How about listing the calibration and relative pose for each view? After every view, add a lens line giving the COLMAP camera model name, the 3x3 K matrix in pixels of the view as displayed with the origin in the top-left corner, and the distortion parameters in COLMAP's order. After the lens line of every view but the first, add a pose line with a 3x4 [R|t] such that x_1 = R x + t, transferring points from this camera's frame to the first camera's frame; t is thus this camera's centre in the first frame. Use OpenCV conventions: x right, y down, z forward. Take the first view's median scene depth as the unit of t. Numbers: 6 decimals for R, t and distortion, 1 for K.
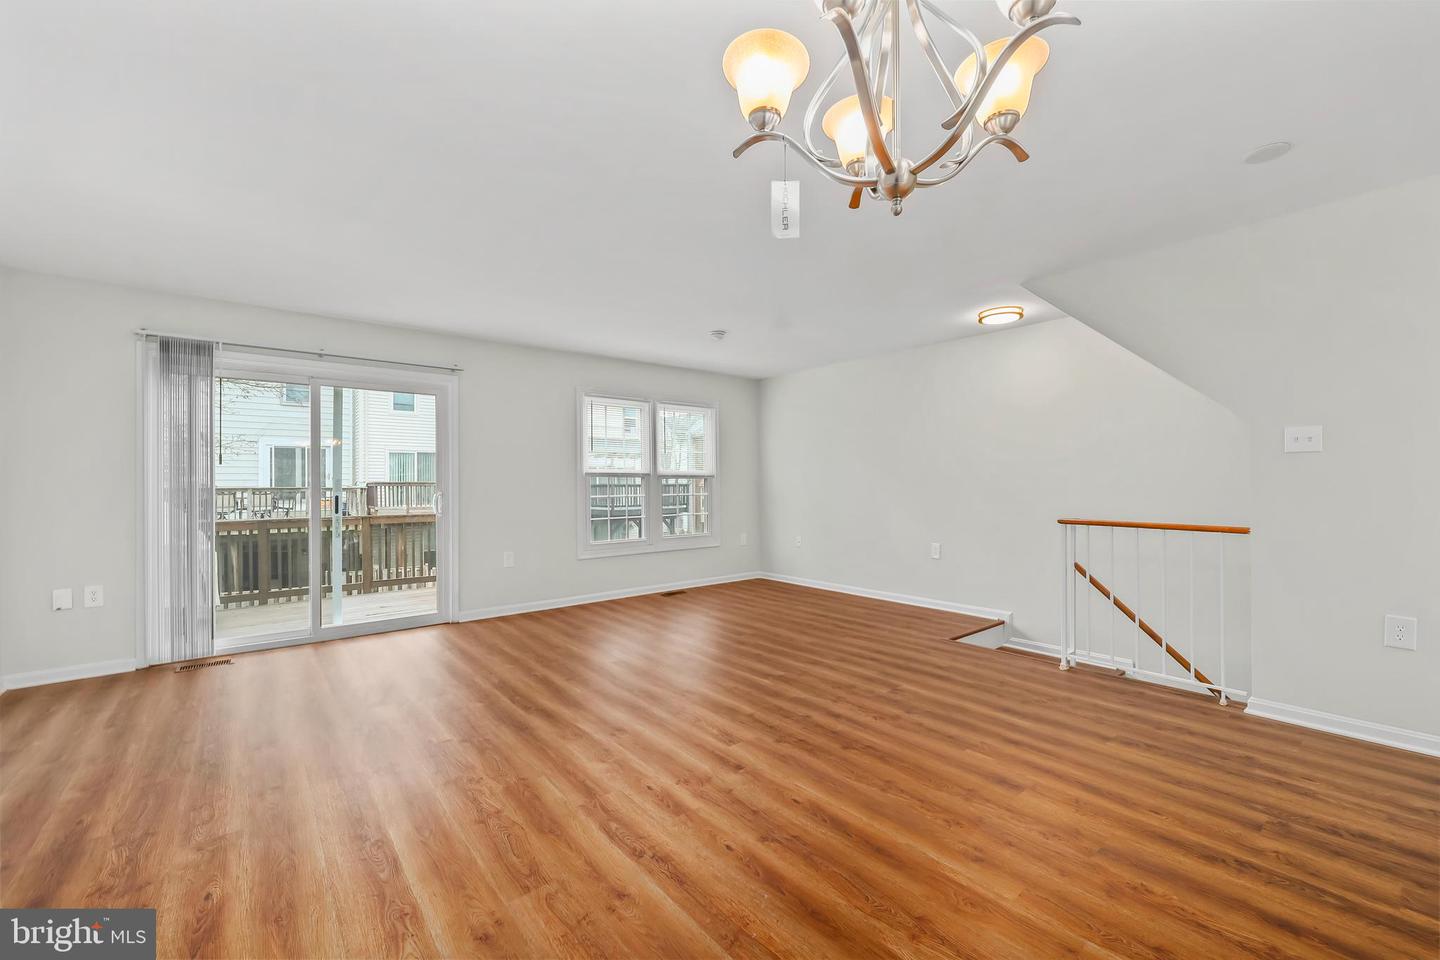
lens RADIAL K [[590.1, 0, 755.6], [0, 590.1, 478.5], [0, 0, 1]] dist [-0.002510, 0.000453]
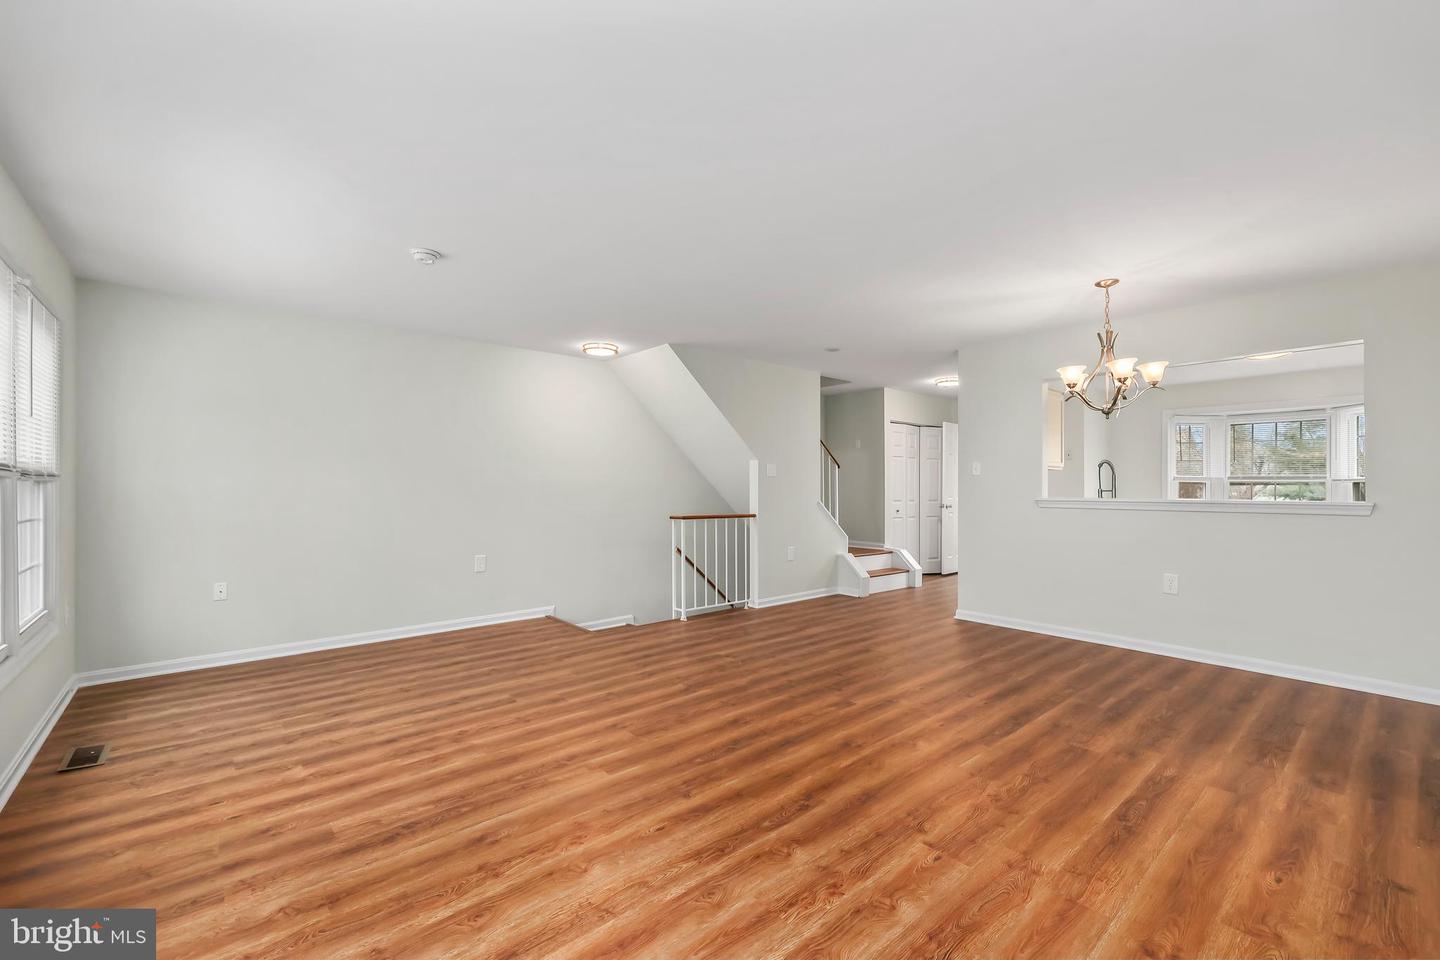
lens RADIAL K [[590.1, 0, 724.0], [0, 590.1, 481.7], [0, 0, 1]] dist [-0.002510, 0.000453]
pose [[0.000846, 0.016444, 0.999864, -1.020856], [-0.007803, 0.999834, -0.016437, 0.011783], [-0.999969, -0.007788, 0.000974, 1.021454]]
